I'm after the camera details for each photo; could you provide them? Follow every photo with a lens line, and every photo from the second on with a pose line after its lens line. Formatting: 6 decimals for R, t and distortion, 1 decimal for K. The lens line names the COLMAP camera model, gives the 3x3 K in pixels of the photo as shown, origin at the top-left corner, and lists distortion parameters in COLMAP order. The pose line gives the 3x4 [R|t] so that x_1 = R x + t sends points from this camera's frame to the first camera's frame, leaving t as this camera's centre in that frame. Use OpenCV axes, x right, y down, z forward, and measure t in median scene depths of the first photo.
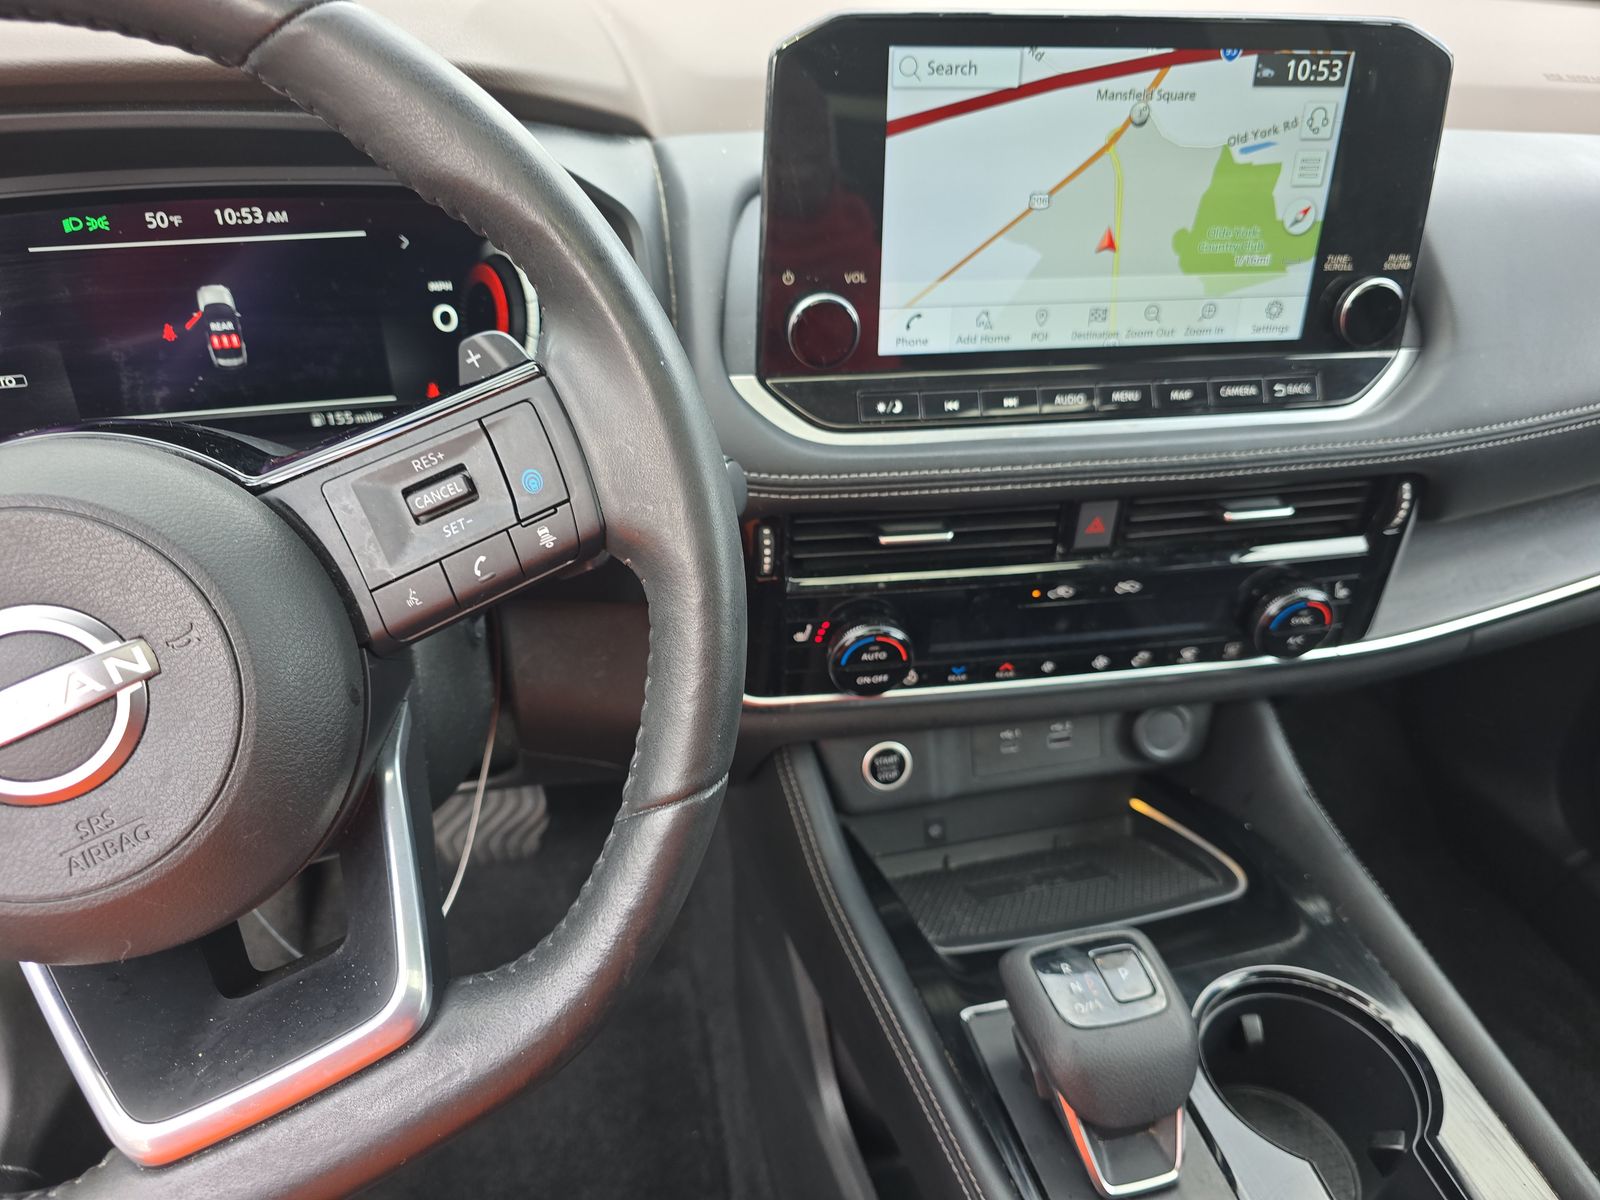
lens RADIAL K [[1072.7, 0, 813.4], [0, 1072.7, 608.4], [0, 0, 1]] dist [0.010576, -0.024487]
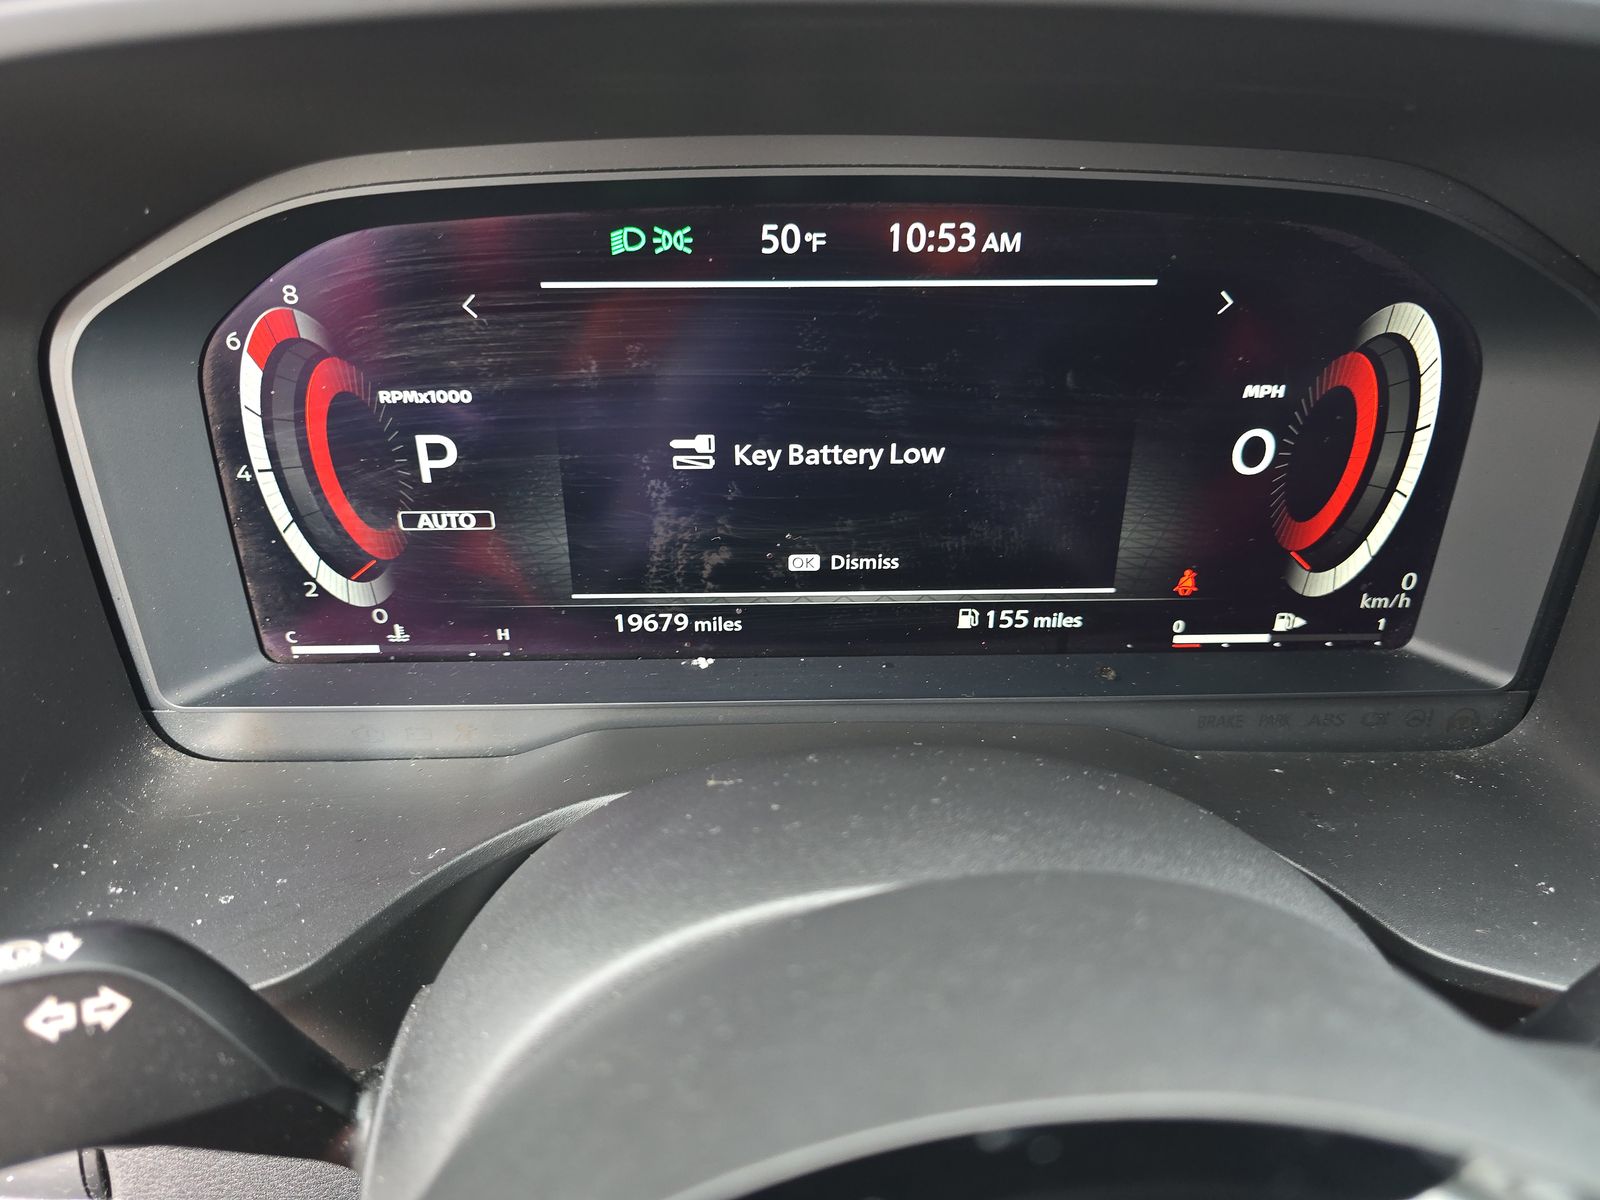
lens RADIAL K [[1072.7, 0, 801.0], [0, 1072.7, 603.2], [0, 0, 1]] dist [0.010576, -0.024487]
pose [[0.976373, 0.109404, -0.186350, -0.479337], [-0.108694, 0.993976, 0.014056, -0.196193], [0.186765, 0.006531, 0.982383, 0.497288]]
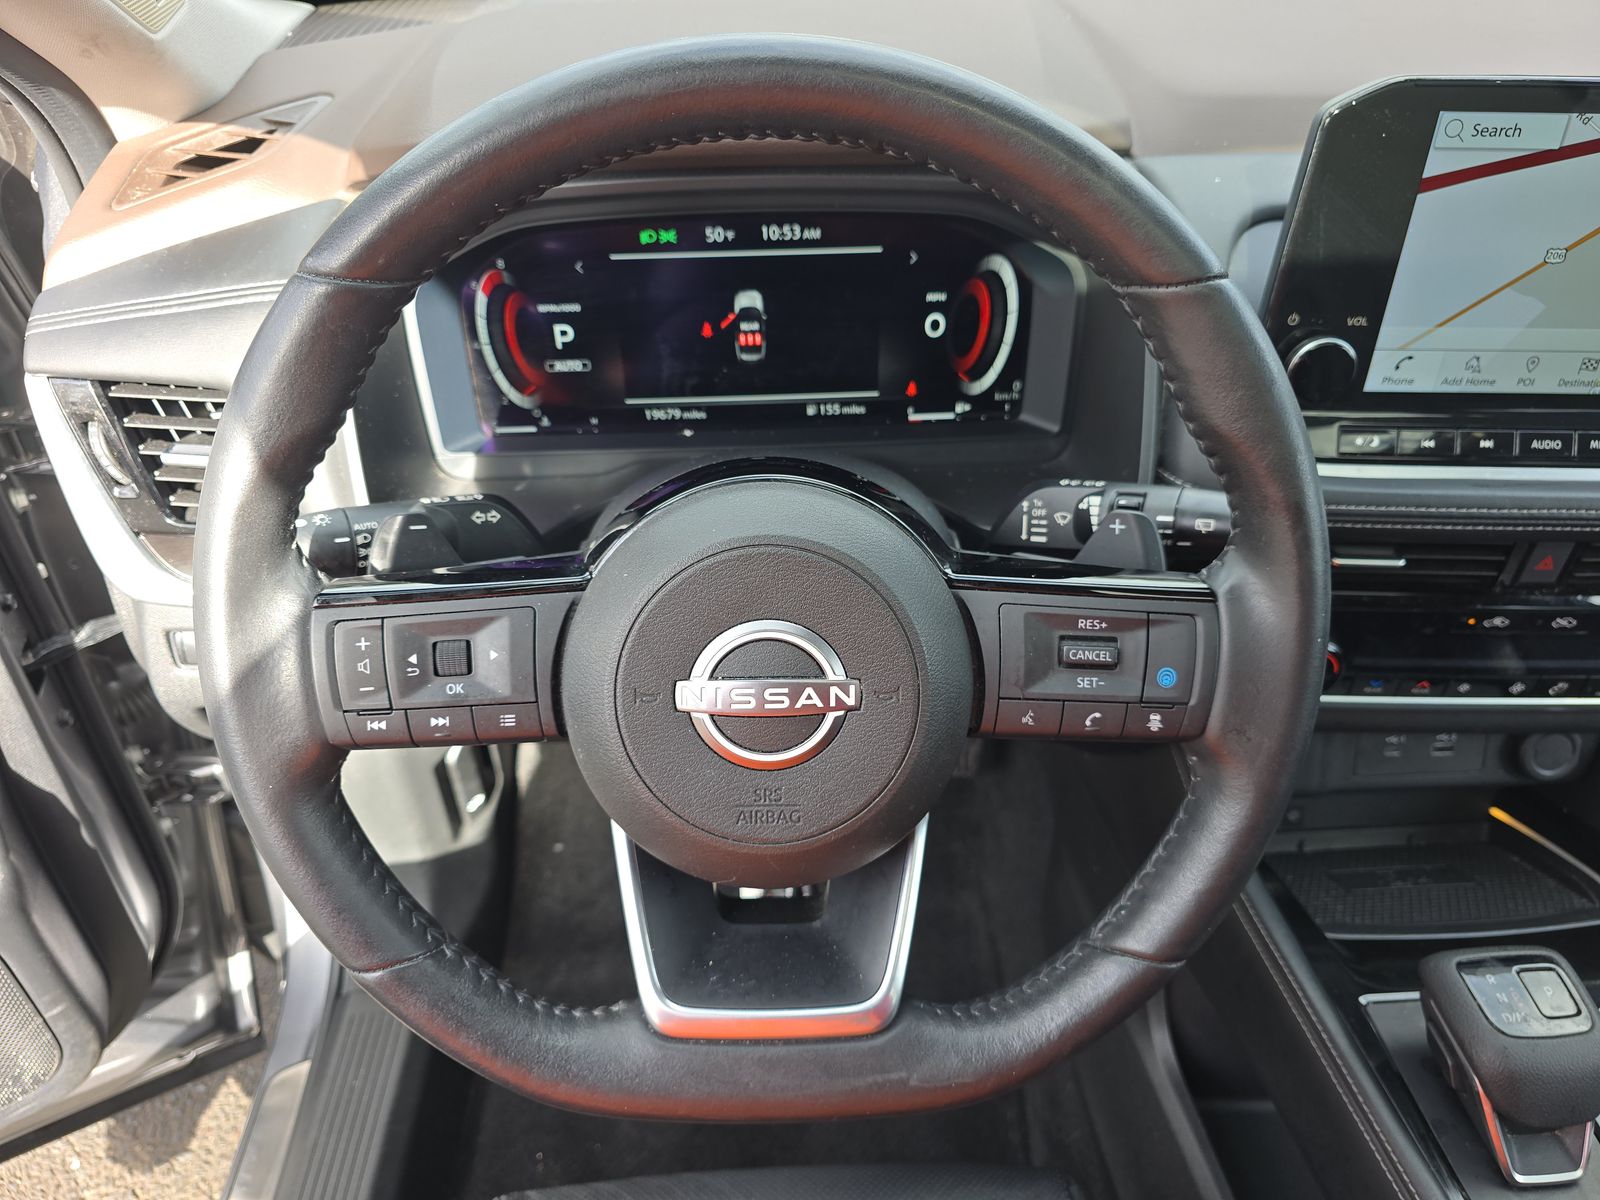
lens RADIAL K [[1072.7, 0, 810.0], [0, 1072.7, 601.0], [0, 0, 1]] dist [0.010576, -0.024487]
pose [[0.983823, 0.093683, -0.152692, -0.292260], [-0.080832, 0.992807, 0.088317, -0.080079], [0.159868, -0.074546, 0.984320, -0.143593]]
